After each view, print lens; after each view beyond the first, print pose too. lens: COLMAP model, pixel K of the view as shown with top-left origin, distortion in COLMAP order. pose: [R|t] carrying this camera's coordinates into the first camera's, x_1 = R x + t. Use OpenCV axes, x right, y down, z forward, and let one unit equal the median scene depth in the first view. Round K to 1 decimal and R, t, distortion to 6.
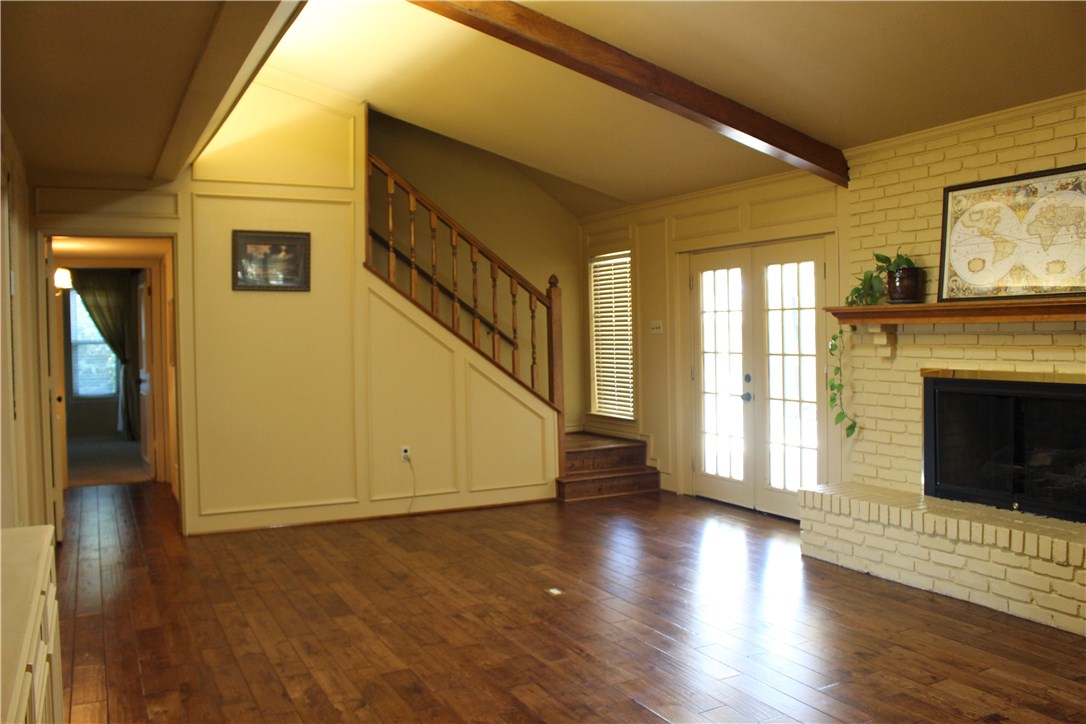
lens RADIAL K [[897.2, 0, 538.5], [0, 897.2, 352.9], [0, 0, 1]] dist [-0.154409, 0.133751]
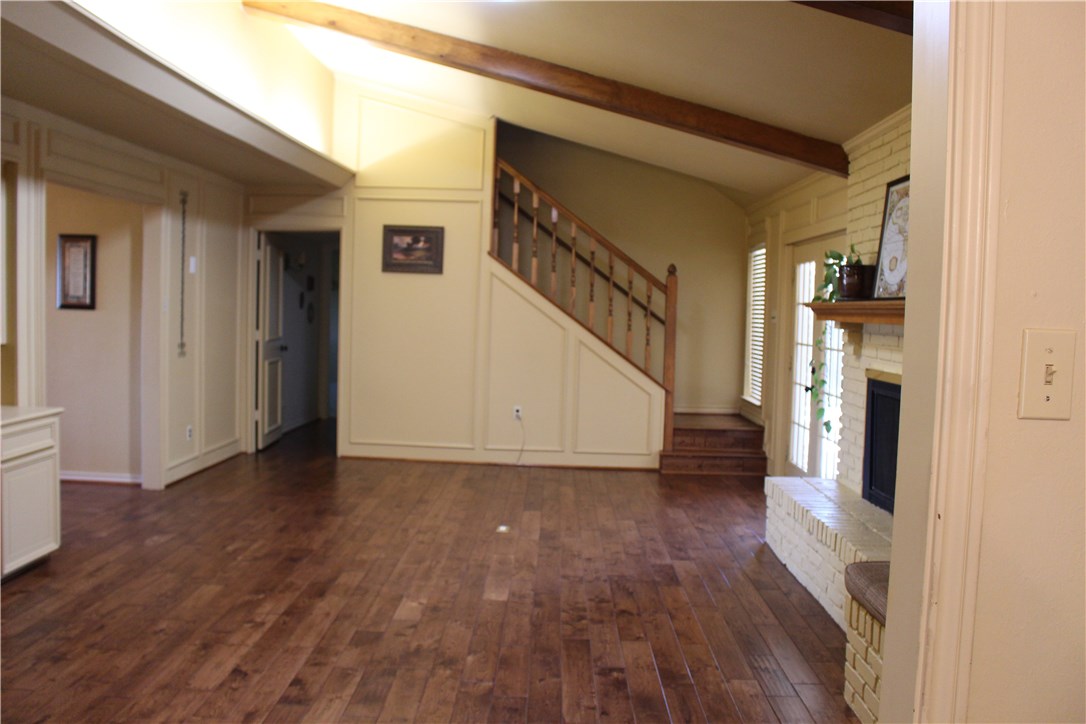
lens RADIAL K [[897.2, 0, 538.5], [0, 897.2, 352.9], [0, 0, 1]] dist [-0.154409, 0.133751]
pose [[0.872877, 0.065677, -0.483500, 0.568791], [-0.054565, 0.997823, 0.037033, -0.015630], [0.484880, -0.005943, 0.874561, -0.033723]]
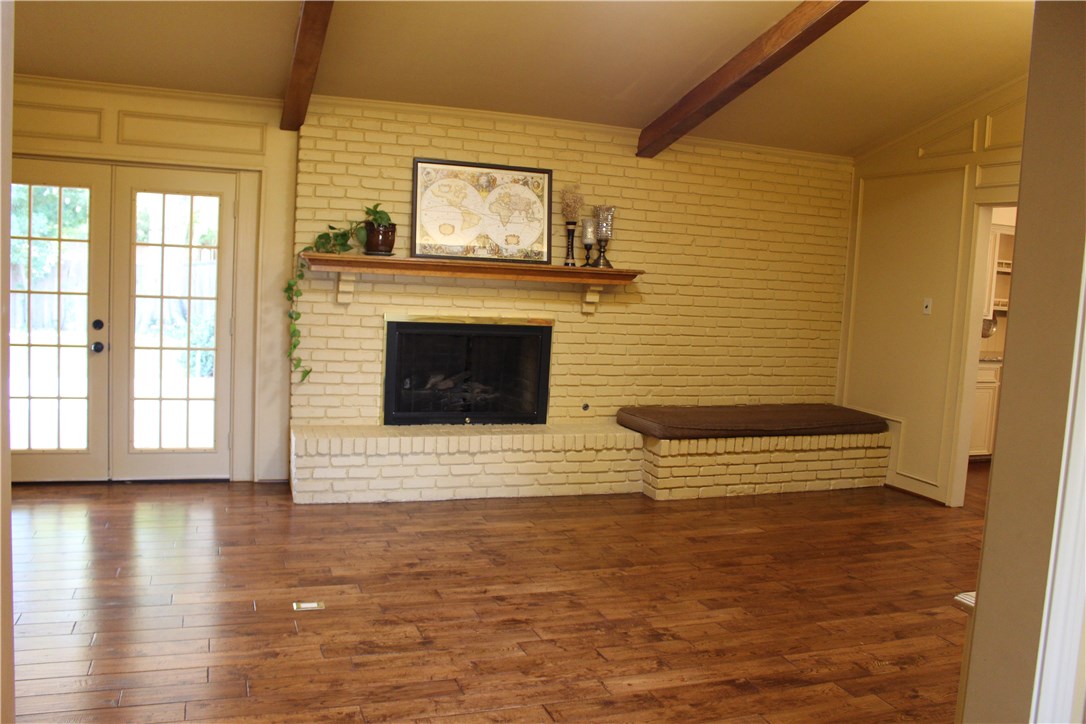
lens RADIAL K [[897.2, 0, 538.5], [0, 897.2, 352.9], [0, 0, 1]] dist [-0.154409, 0.133751]
pose [[0.123362, -0.066719, 0.990116, -0.653061], [-0.030336, 0.997017, 0.070964, -0.018770], [-0.991898, -0.038791, 0.120970, 0.637653]]
